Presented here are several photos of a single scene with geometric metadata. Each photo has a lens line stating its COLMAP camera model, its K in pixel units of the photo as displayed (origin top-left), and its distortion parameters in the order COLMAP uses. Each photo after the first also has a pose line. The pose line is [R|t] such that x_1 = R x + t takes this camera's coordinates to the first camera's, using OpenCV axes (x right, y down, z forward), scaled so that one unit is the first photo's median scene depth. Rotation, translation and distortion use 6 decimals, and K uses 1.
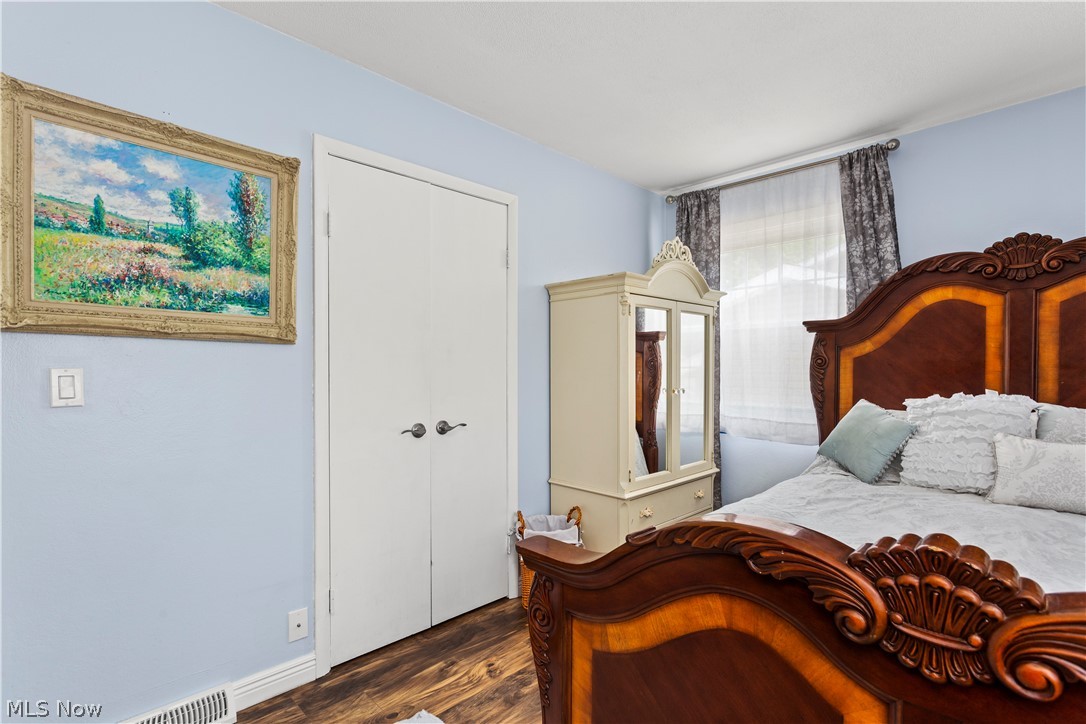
lens RADIAL K [[516.6, 0, 545.0], [0, 516.6, 369.1], [0, 0, 1]] dist [0.000775, 0.000677]
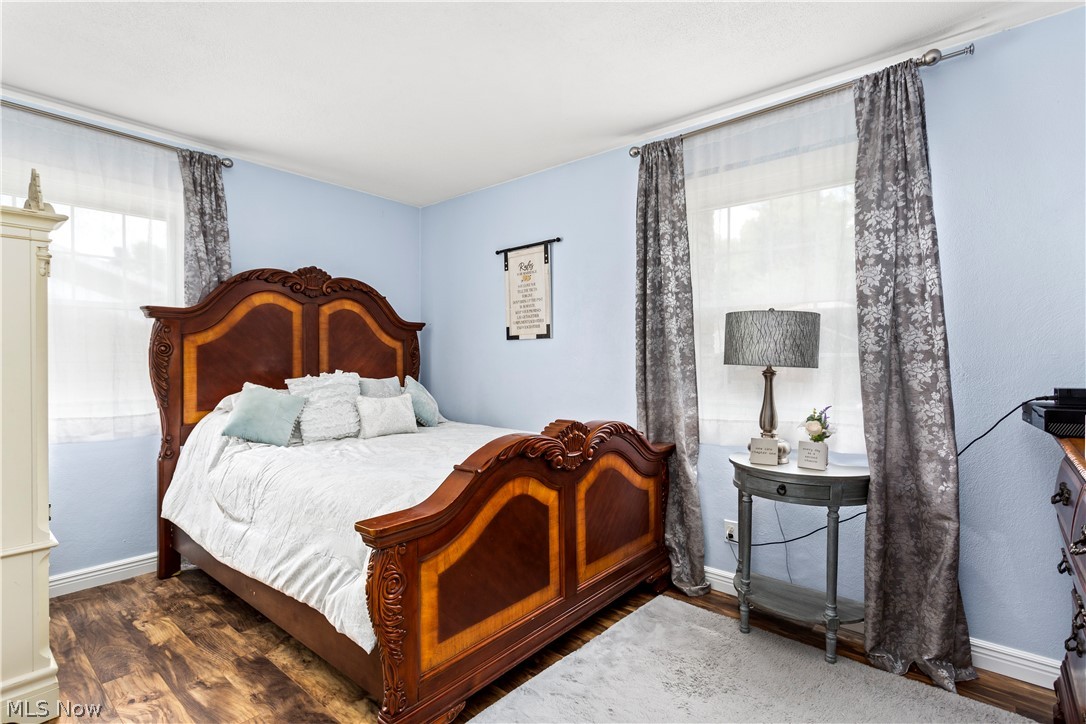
lens RADIAL K [[527.0, 0, 547.8], [0, 527.0, 358.2], [0, 0, 1]] dist [-0.000454, -0.000033]
pose [[-0.089763, -0.001684, 0.995962, -0.637496], [0.000150, 0.999999, 0.001704, 0.002111], [-0.995963, 0.000302, -0.089763, 0.439233]]
